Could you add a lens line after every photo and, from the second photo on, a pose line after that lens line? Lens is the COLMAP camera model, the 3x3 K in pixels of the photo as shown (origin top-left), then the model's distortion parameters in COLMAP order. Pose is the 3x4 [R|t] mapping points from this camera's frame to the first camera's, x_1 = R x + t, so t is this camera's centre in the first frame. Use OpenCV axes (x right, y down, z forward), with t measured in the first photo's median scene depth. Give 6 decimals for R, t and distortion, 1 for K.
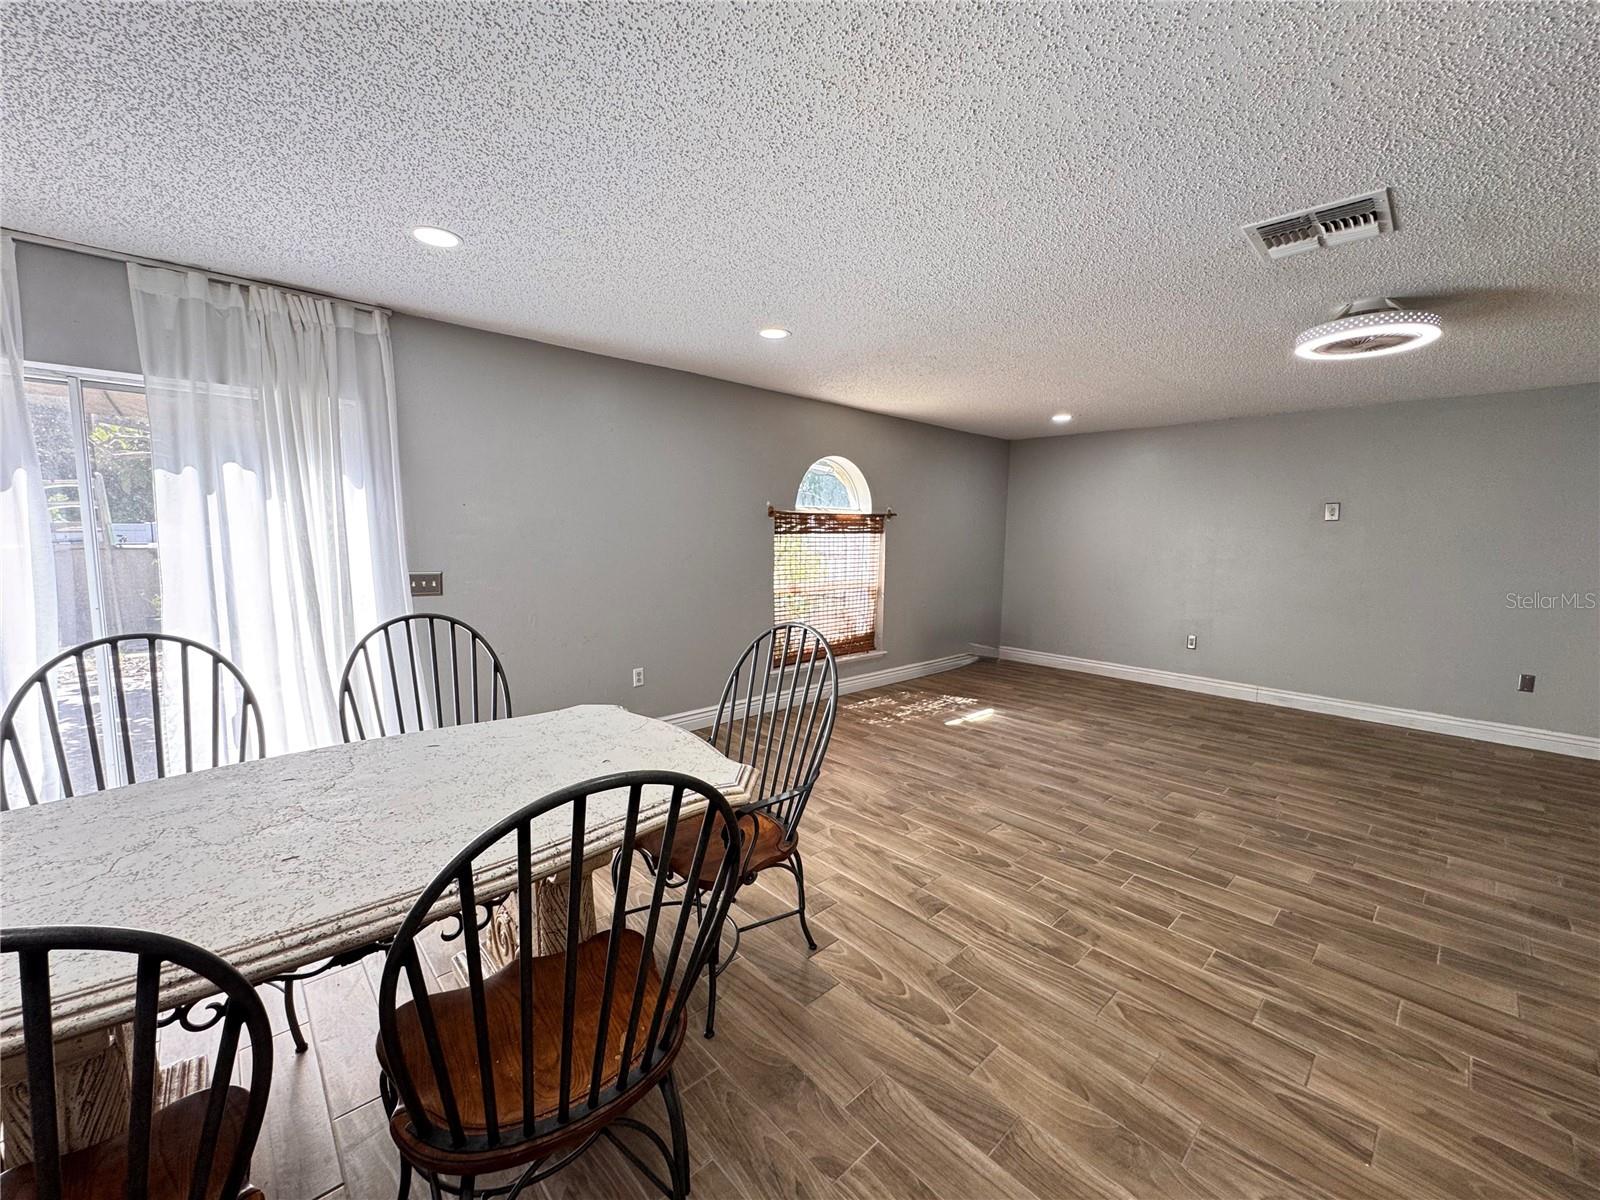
lens RADIAL K [[638.4, 0, 801.1], [0, 638.4, 599.3], [0, 0, 1]] dist [-0.003069, -0.000208]
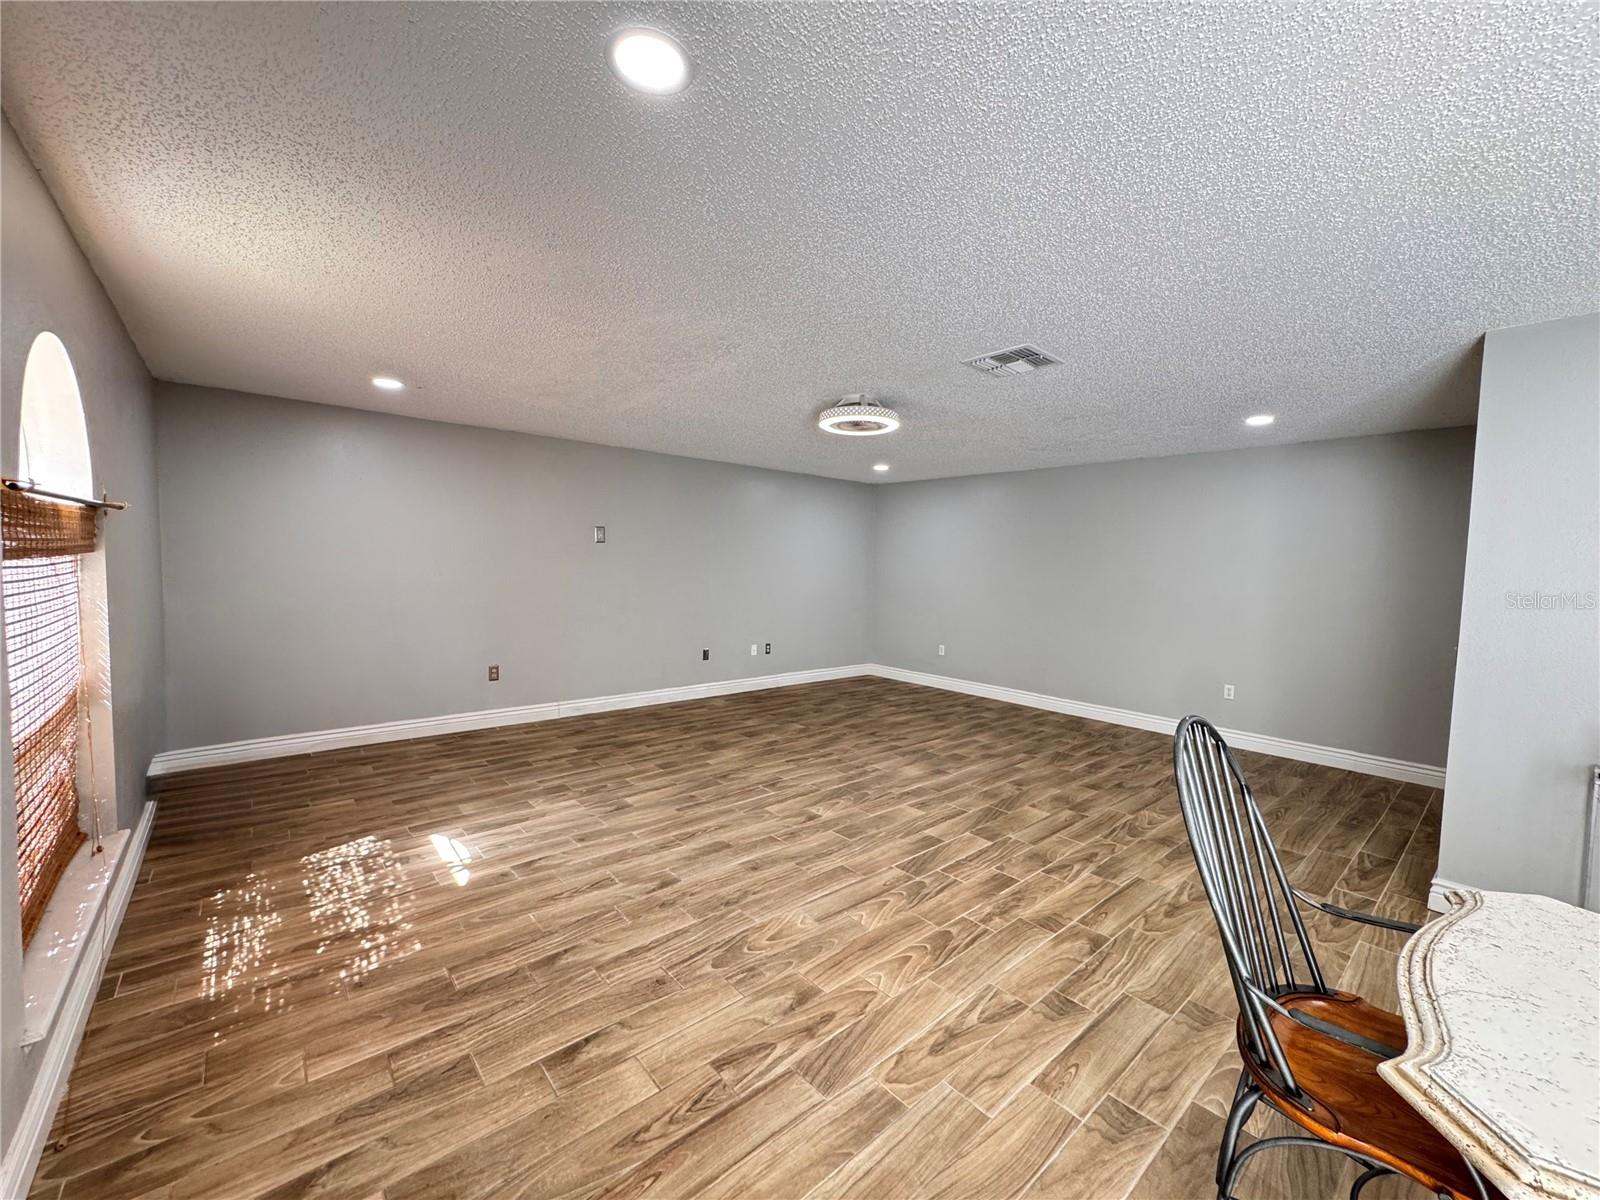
lens RADIAL K [[638.4, 0, 801.1], [0, 638.4, 599.3], [0, 0, 1]] dist [-0.003069, -0.000208]
pose [[0.038421, -0.071320, 0.996713, -0.552282], [0.083094, 0.994223, 0.067938, -0.132238], [-0.995801, 0.080210, 0.044126, 1.124990]]
